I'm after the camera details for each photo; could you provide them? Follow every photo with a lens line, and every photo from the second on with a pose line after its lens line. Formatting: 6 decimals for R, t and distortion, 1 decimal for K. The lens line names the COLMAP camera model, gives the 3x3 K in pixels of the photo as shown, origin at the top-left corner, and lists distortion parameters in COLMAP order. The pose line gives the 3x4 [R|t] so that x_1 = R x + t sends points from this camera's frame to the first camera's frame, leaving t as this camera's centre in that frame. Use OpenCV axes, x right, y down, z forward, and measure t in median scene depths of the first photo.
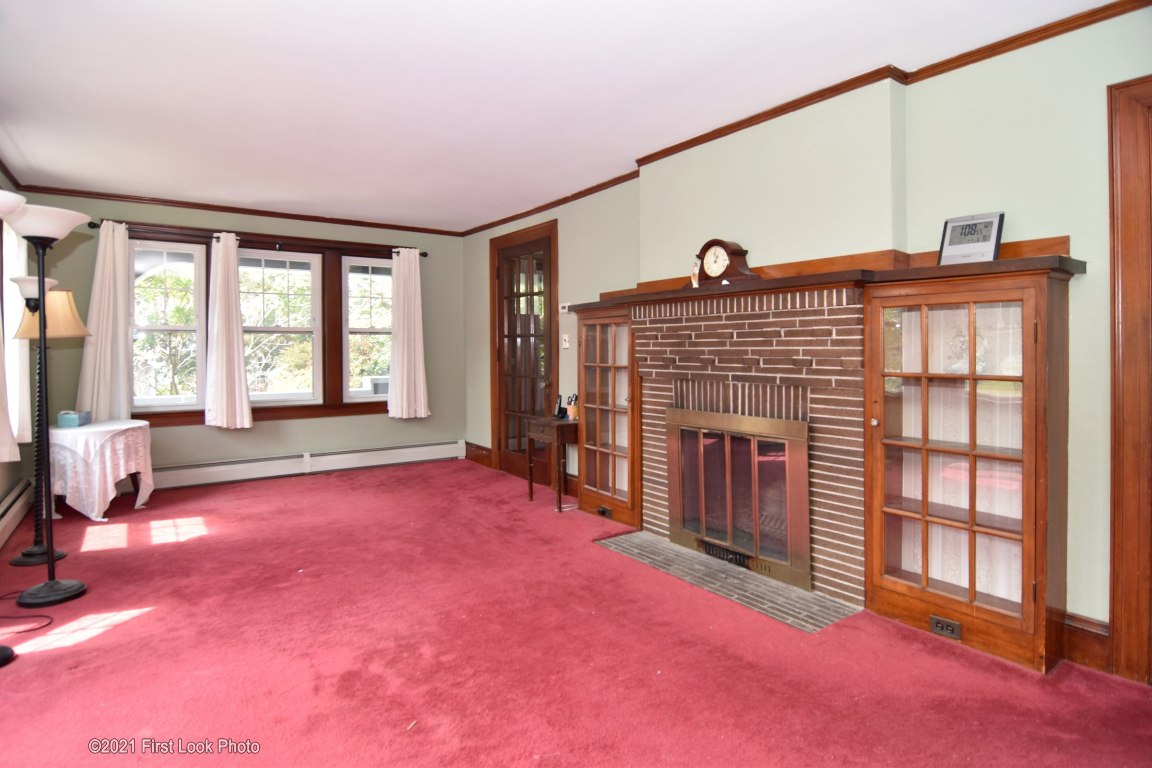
lens RADIAL K [[654.9, 0, 573.0], [0, 654.9, 353.0], [0, 0, 1]] dist [0.002377, -0.012597]
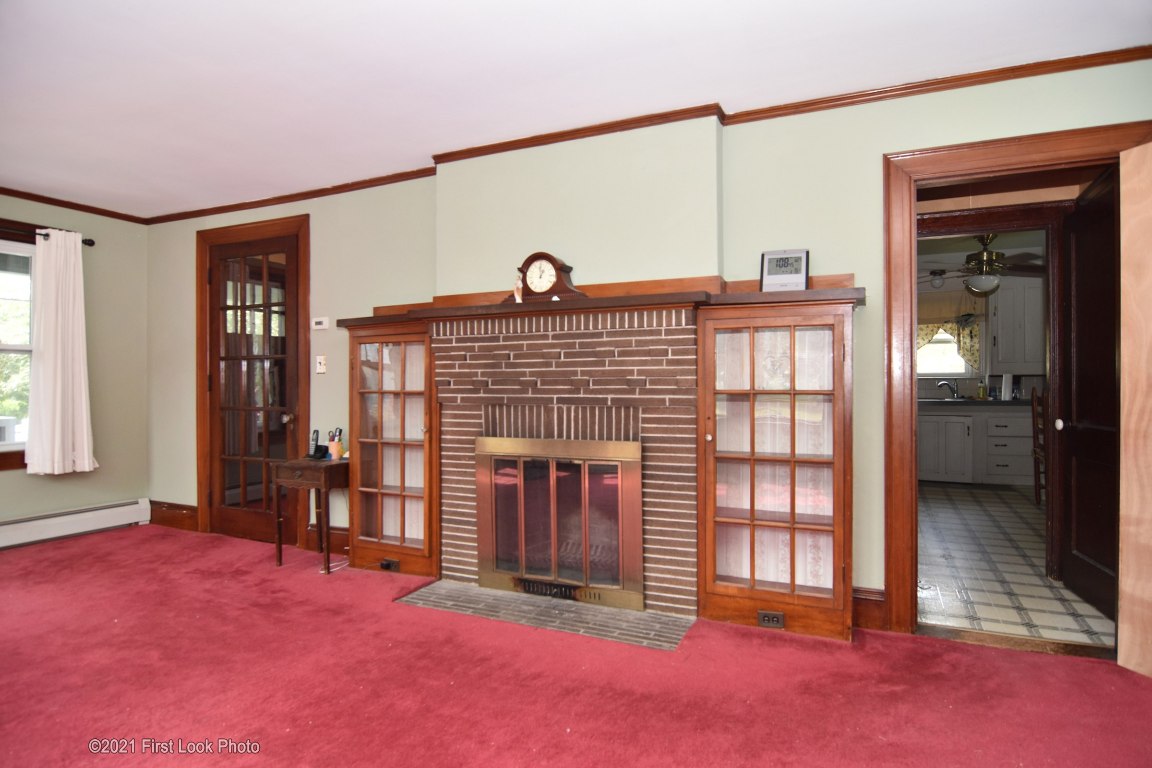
lens RADIAL K [[663.9, 0, 576.0], [0, 663.9, 384.0], [0, 0, 1]] dist [-0.006294, -0.011411]
pose [[0.848692, -0.001658, 0.528885, -0.227454], [0.008331, 0.999913, -0.010235, 0.022813], [-0.528822, 0.013093, 0.848632, 0.163492]]
